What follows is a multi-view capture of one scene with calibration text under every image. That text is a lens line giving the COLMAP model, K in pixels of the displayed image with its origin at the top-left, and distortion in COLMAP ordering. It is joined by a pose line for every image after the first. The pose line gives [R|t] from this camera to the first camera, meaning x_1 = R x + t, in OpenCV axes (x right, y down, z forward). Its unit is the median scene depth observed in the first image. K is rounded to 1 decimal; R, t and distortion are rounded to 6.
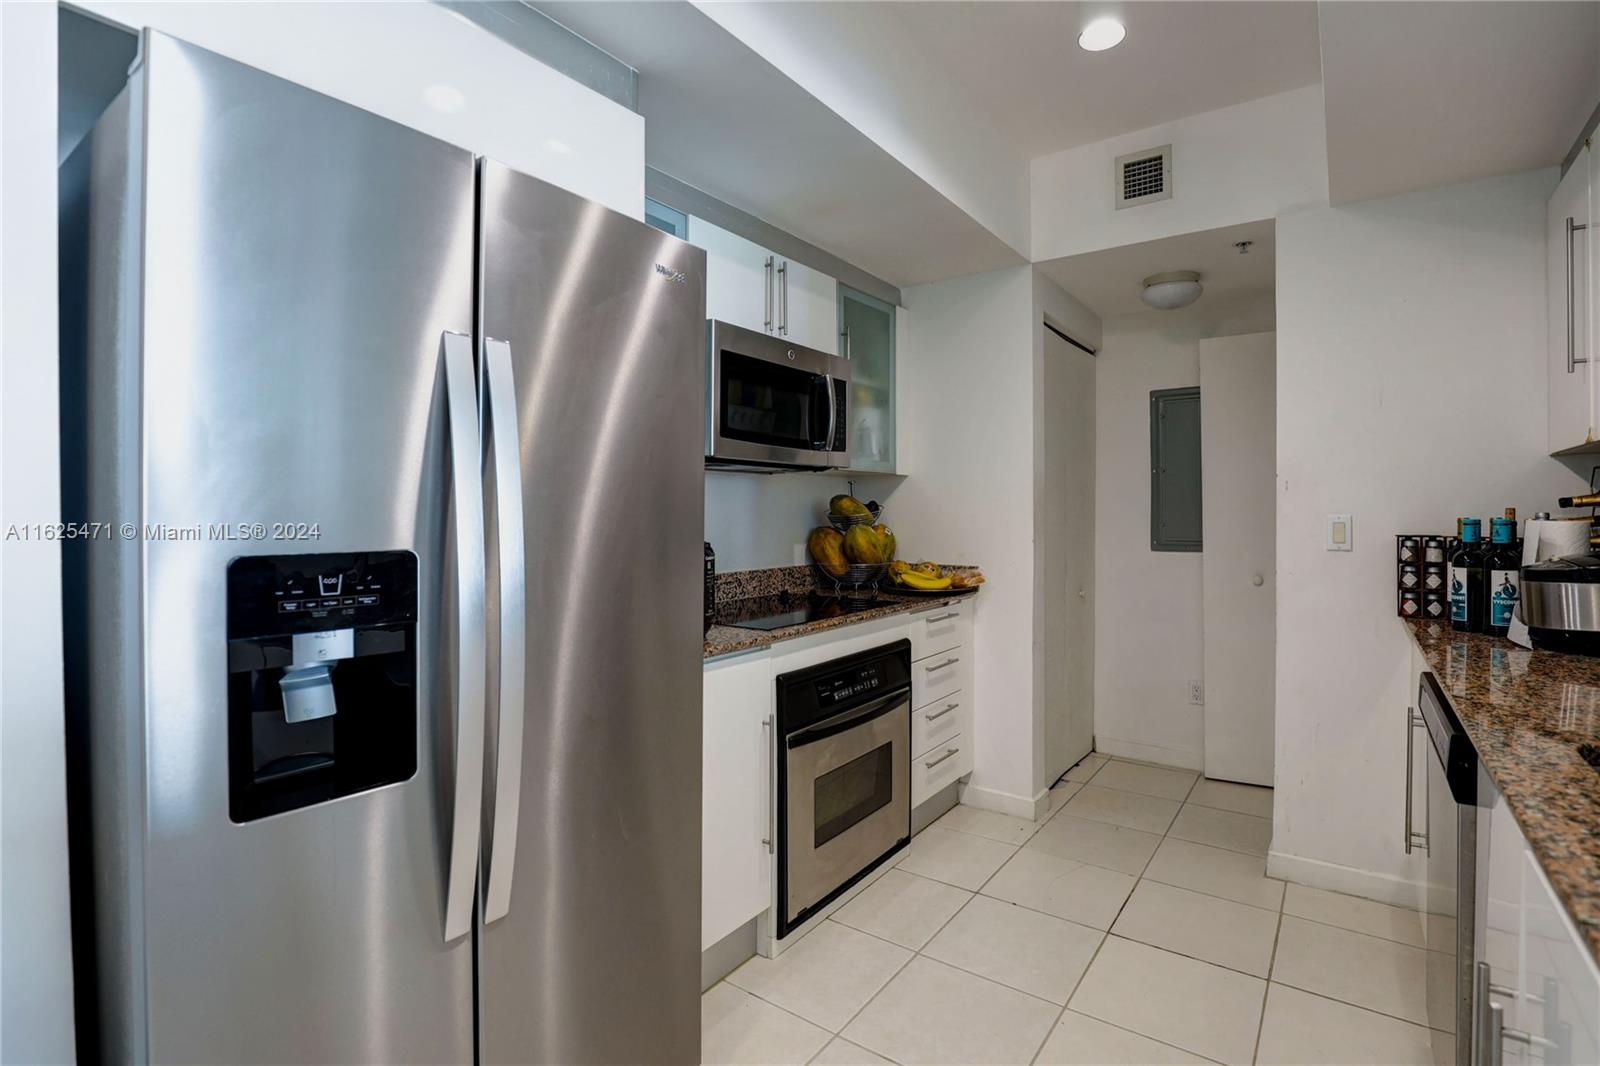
lens RADIAL K [[794.6, 0, 800.8], [0, 794.6, 507.2], [0, 0, 1]] dist [-0.025938, 0.001970]
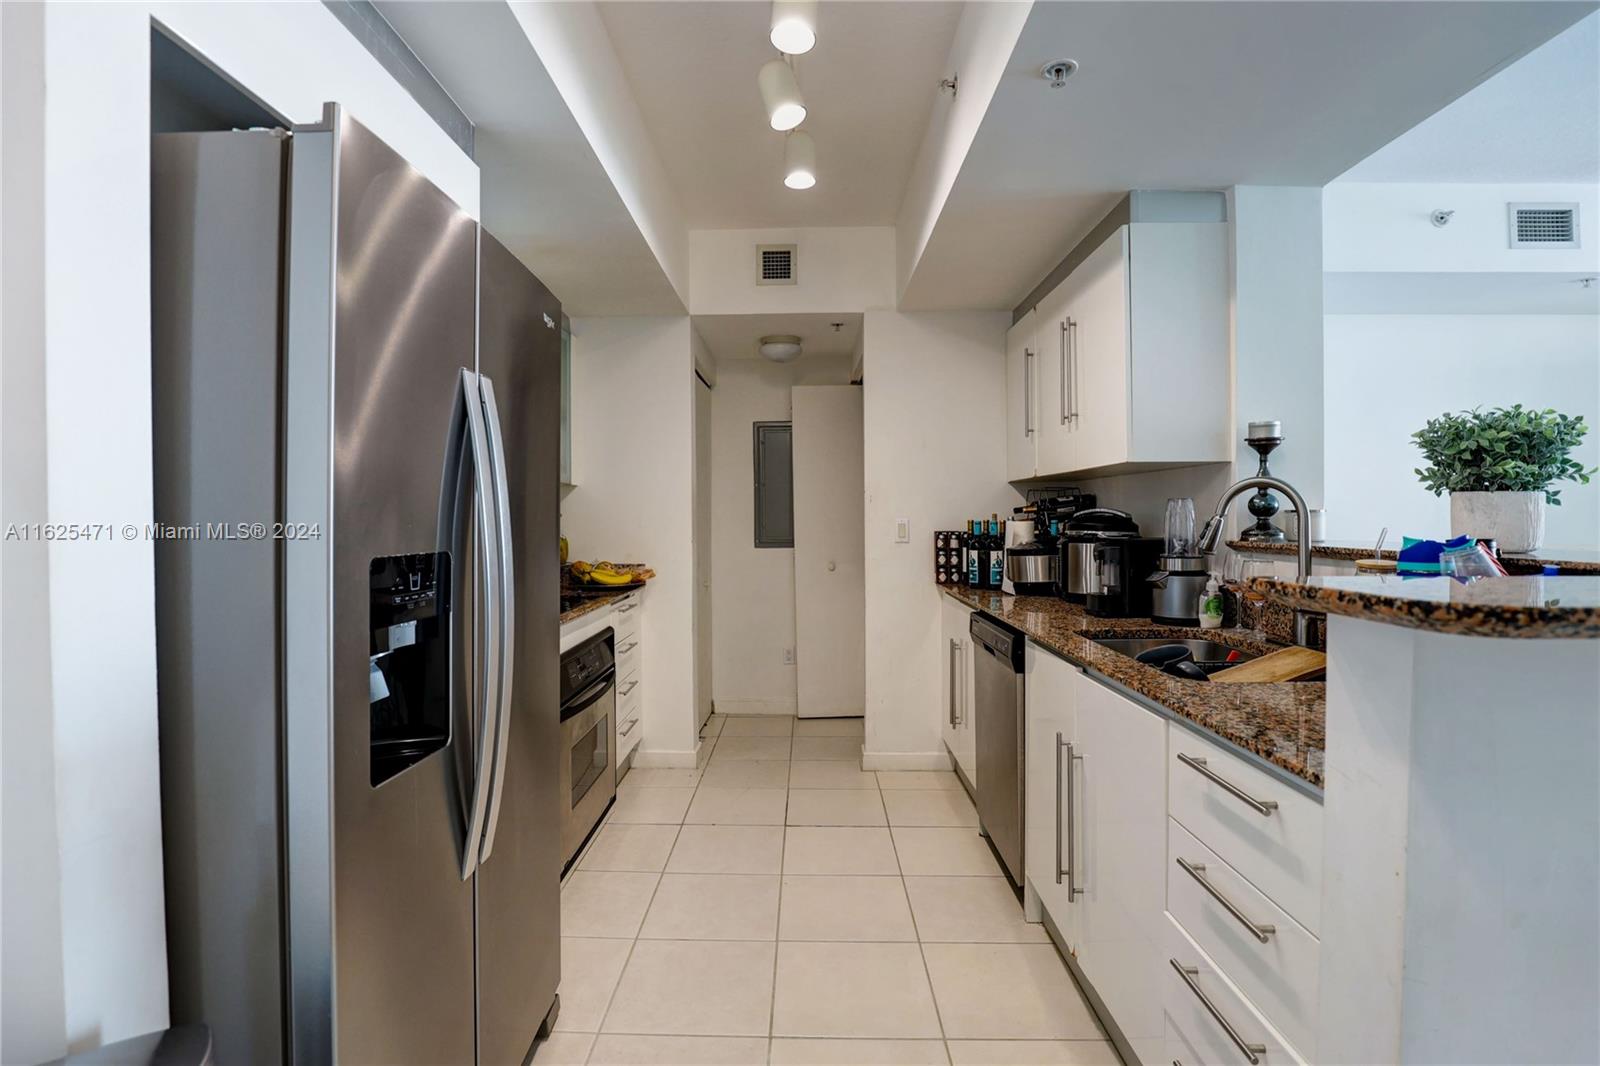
lens RADIAL K [[794.6, 0, 800.8], [0, 794.6, 507.2], [0, 0, 1]] dist [-0.025938, 0.001970]
pose [[0.816834, 0.003394, 0.576863, -0.356080], [0.001069, 0.999972, -0.007398, -0.001150], [-0.576872, 0.006659, 0.816807, -0.130998]]
